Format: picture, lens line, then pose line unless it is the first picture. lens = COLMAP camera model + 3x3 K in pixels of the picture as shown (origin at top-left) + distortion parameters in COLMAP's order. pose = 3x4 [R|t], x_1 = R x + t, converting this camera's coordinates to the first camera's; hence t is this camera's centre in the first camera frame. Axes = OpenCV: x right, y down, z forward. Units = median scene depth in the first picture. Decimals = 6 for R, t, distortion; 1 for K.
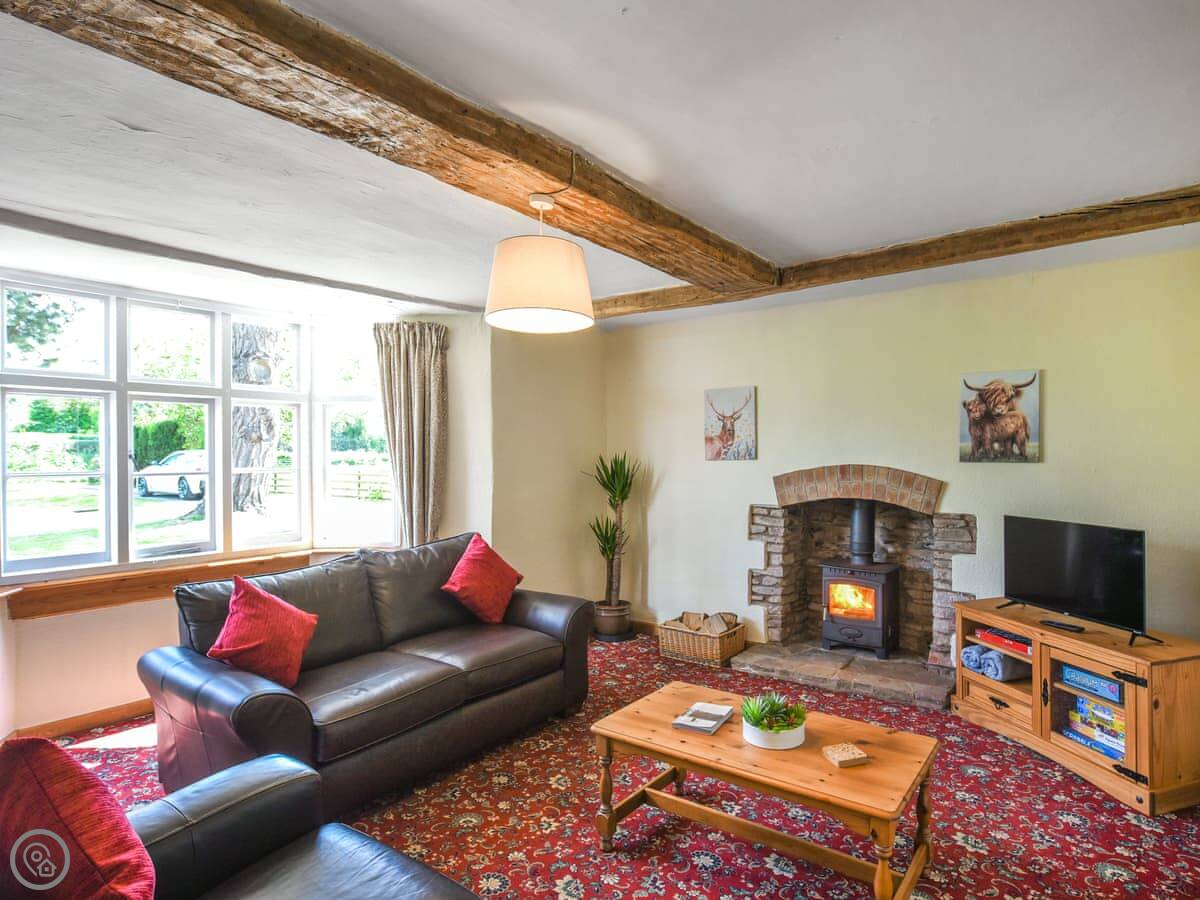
lens RADIAL K [[657.6, 0, 600.9], [0, 657.6, 452.0], [0, 0, 1]] dist [0.004337, -0.003584]
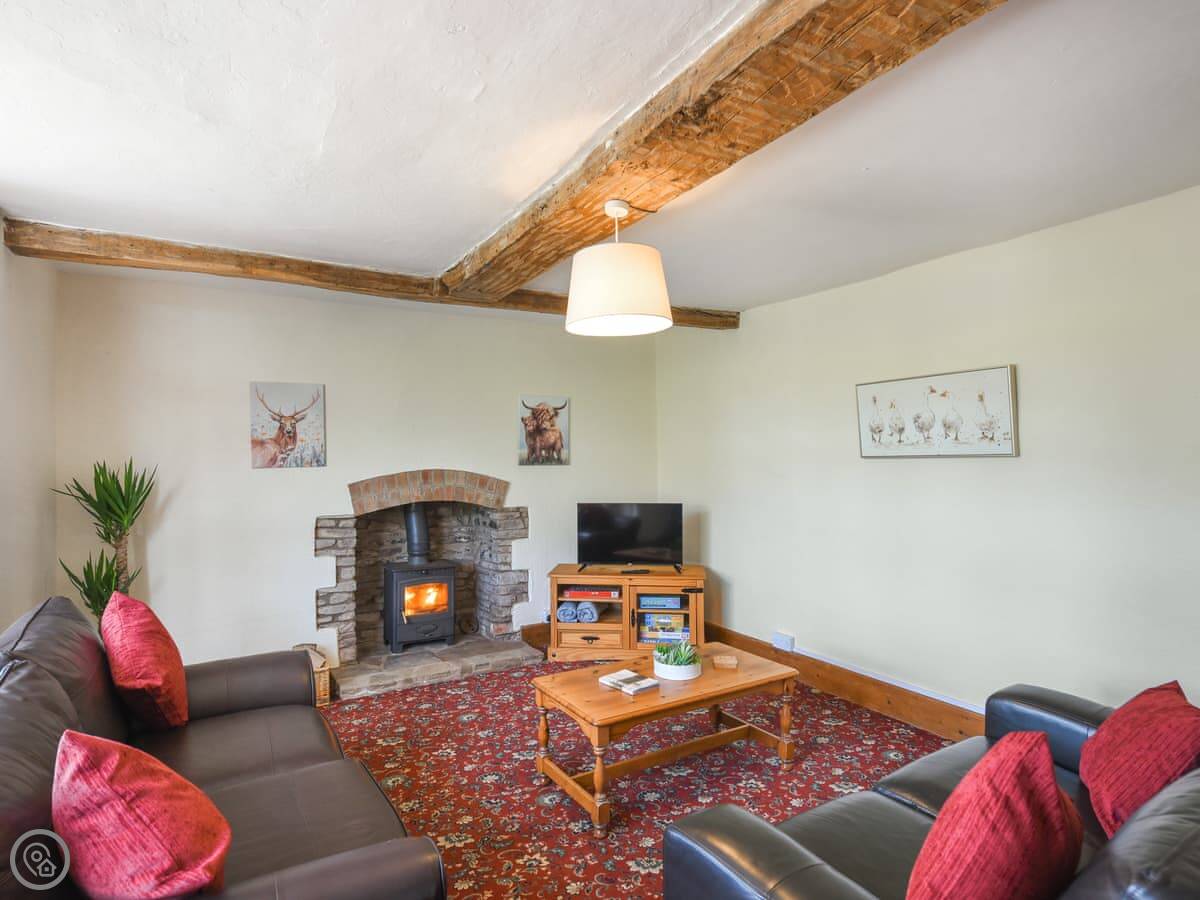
lens RADIAL K [[697.8, 0, 601.6], [0, 697.8, 450.7], [0, 0, 1]] dist [-0.001094, -0.000687]
pose [[0.377272, 0.009529, 0.926054, -0.552054], [0.004159, 0.999920, -0.011983, 0.003507], [-0.926093, 0.008372, 0.377202, 0.314593]]
